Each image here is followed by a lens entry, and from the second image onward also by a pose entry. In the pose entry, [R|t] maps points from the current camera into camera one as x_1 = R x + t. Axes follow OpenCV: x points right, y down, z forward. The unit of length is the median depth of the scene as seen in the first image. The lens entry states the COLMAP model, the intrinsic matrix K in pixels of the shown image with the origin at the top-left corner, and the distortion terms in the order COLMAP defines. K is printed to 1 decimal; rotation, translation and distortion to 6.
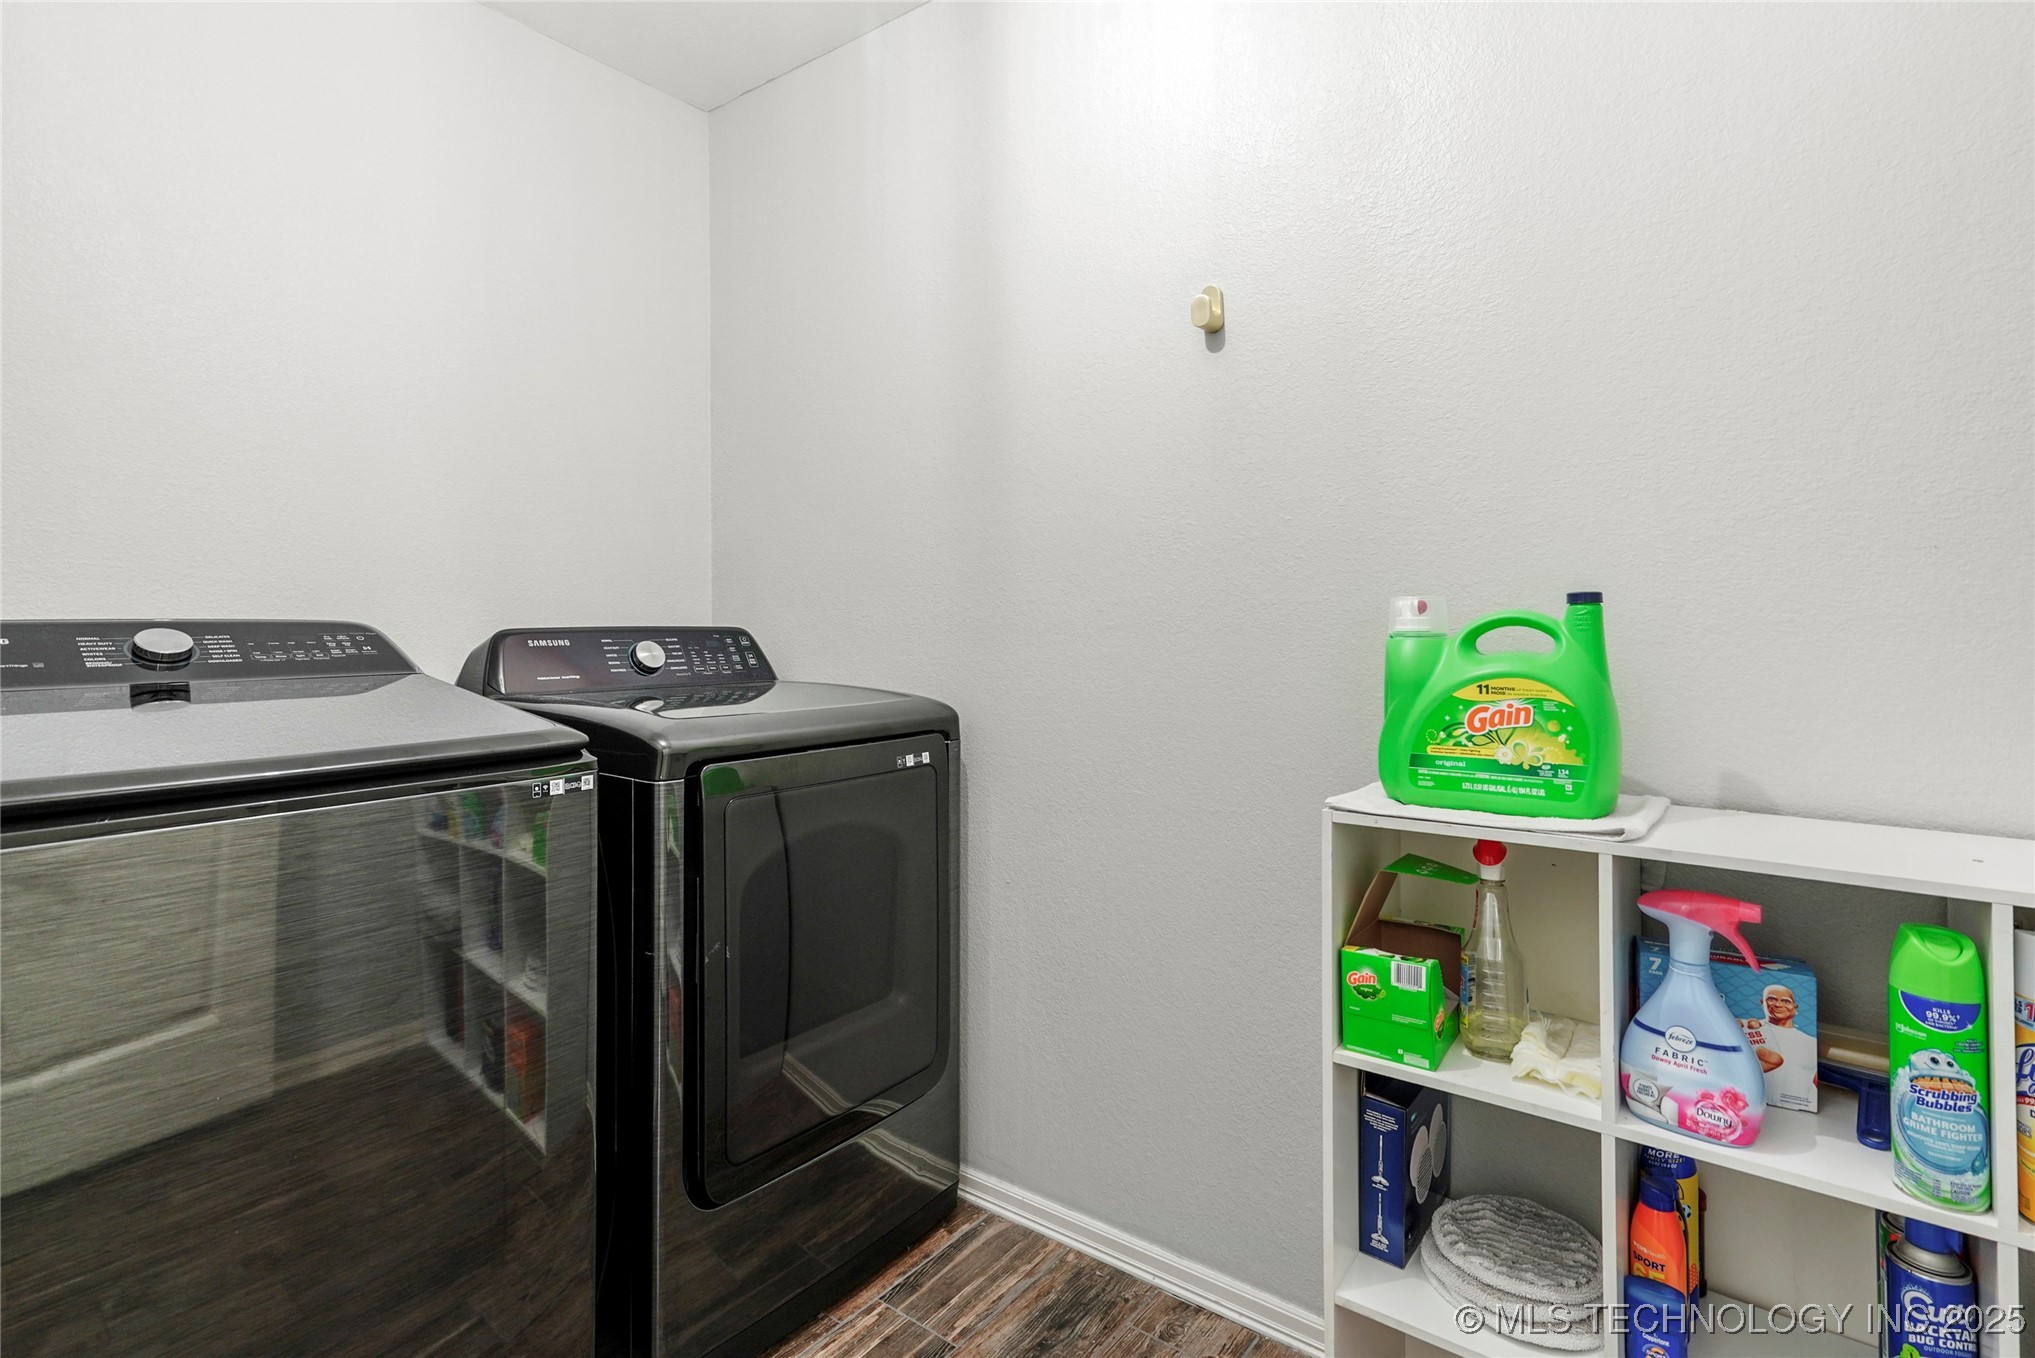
lens RADIAL K [[972.7, 0, 1014.6], [0, 972.7, 718.6], [0, 0, 1]] dist [-0.003086, 0.017138]
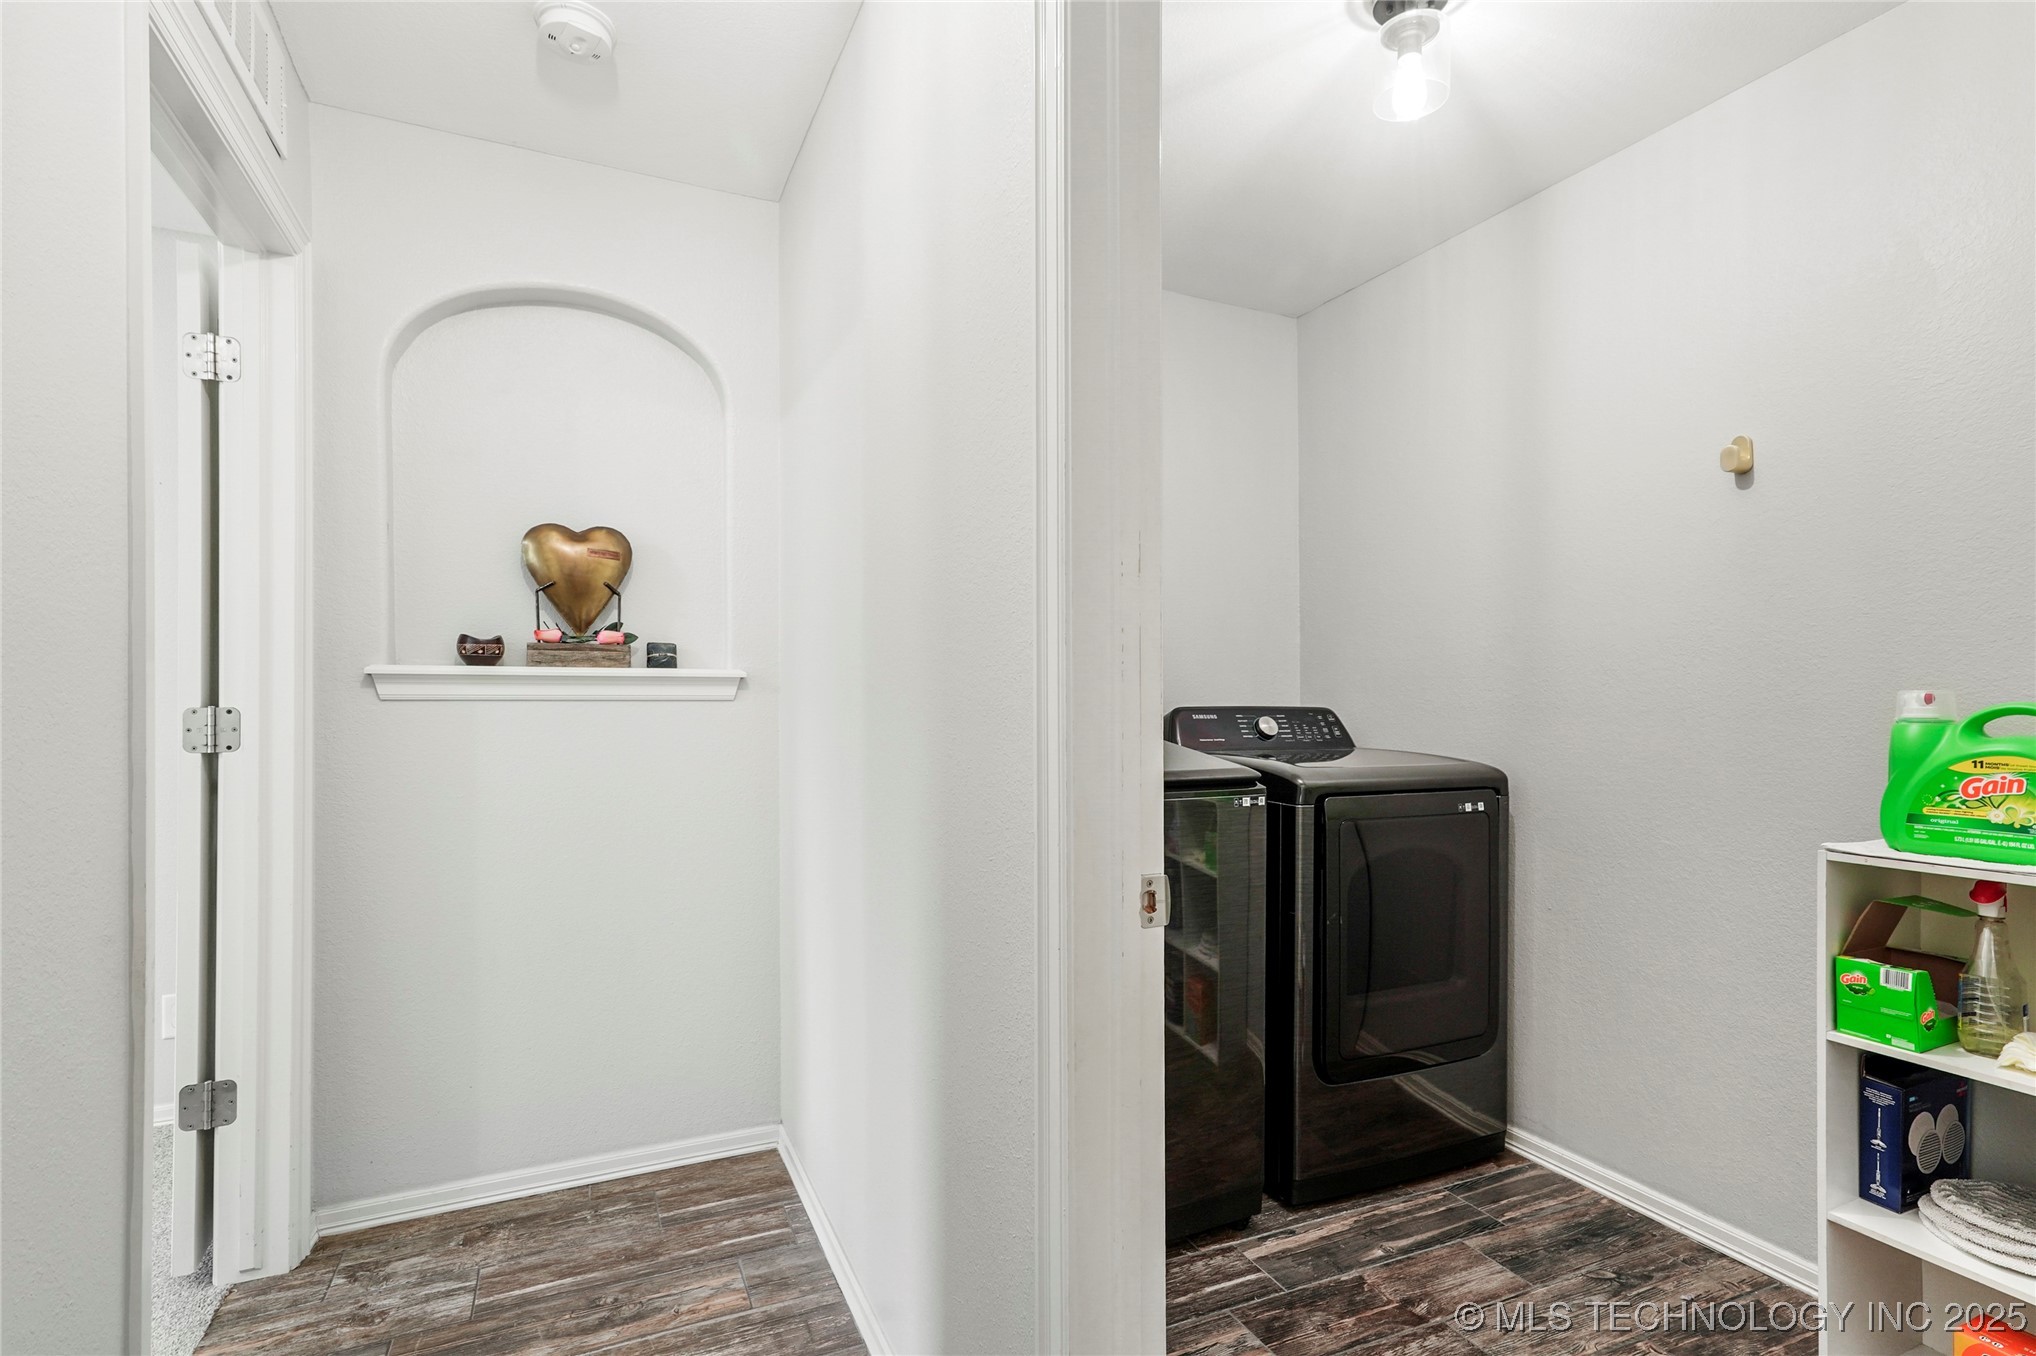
lens RADIAL K [[982.4, 0, 1025.9], [0, 982.4, 694.2], [0, 0, 1]] dist [-0.000784, 0.008250]
pose [[0.876967, 0.004209, -0.480531, 0.011891], [-0.054539, 0.994372, -0.090823, 0.057927], [0.477445, 0.105857, 0.872262, -0.660168]]
